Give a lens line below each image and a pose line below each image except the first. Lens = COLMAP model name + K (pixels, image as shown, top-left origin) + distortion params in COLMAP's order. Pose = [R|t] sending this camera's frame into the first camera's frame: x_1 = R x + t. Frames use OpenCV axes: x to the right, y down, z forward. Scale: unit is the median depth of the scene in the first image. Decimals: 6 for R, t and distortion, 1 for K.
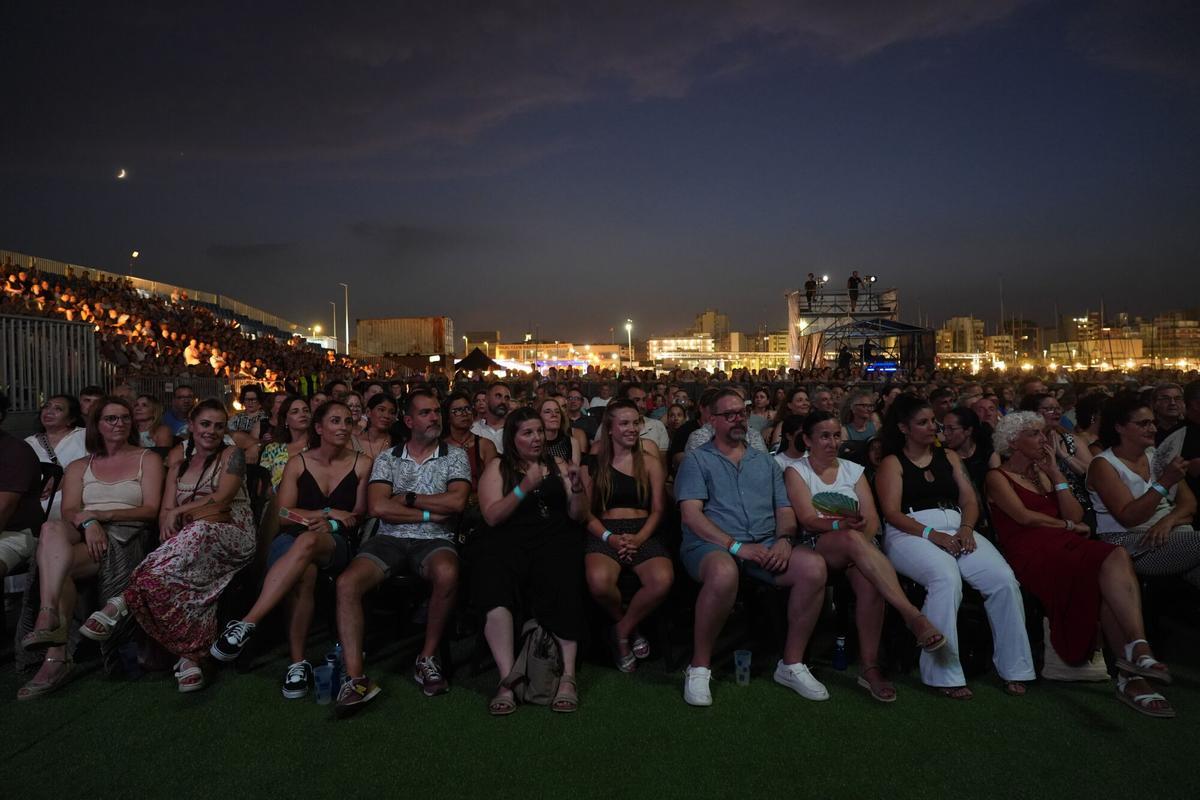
lens RADIAL K [[804.8, 0, 604.3], [0, 804.8, 396.6], [0, 0, 1]] dist [-0.006599, 0.002397]
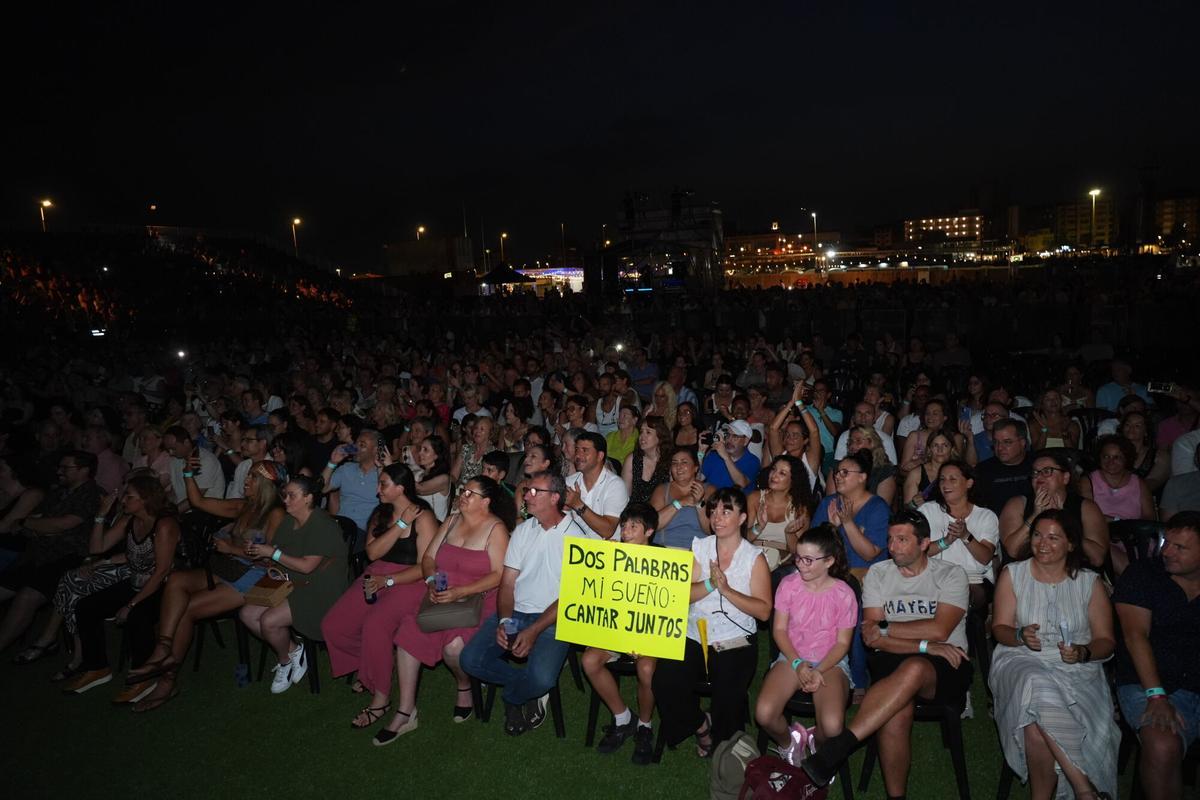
lens RADIAL K [[827.7, 0, 601.6], [0, 827.7, 381.5], [0, 0, 1]] dist [0.006236, 0.001943]
pose [[0.938070, 0.009216, -0.346322, 0.930001], [0.030477, 0.993575, 0.108992, -0.049500], [0.345101, -0.112797, 0.931763, 0.005010]]
